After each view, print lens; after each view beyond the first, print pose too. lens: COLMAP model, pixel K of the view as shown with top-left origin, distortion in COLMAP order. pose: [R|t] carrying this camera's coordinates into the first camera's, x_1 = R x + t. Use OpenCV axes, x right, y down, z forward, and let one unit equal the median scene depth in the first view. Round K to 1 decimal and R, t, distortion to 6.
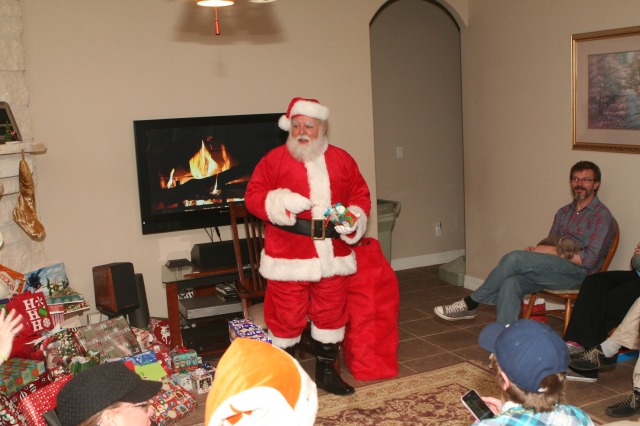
lens RADIAL K [[710.9, 0, 321.8], [0, 710.9, 208.5], [0, 0, 1]] dist [-0.089085, 0.000000]
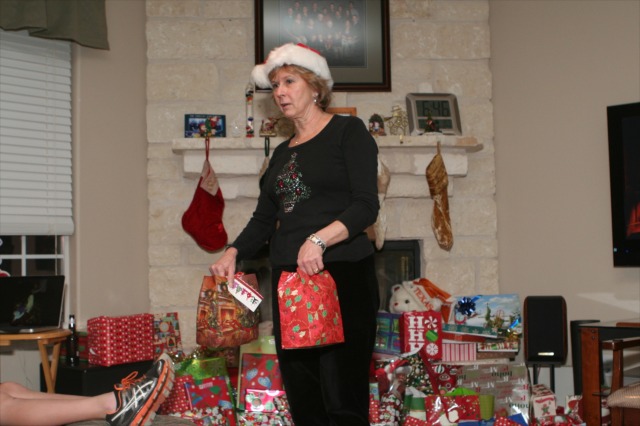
lens RADIAL K [[795.8, 0, 320.5], [0, 795.8, 207.9], [0, 0, 1]] dist [-0.094793, 0.000000]
pose [[0.424019, -0.013944, -0.905546, 0.382925], [-0.119901, 0.990216, -0.071391, 0.081208], [0.897681, 0.138847, 0.418199, 0.473336]]
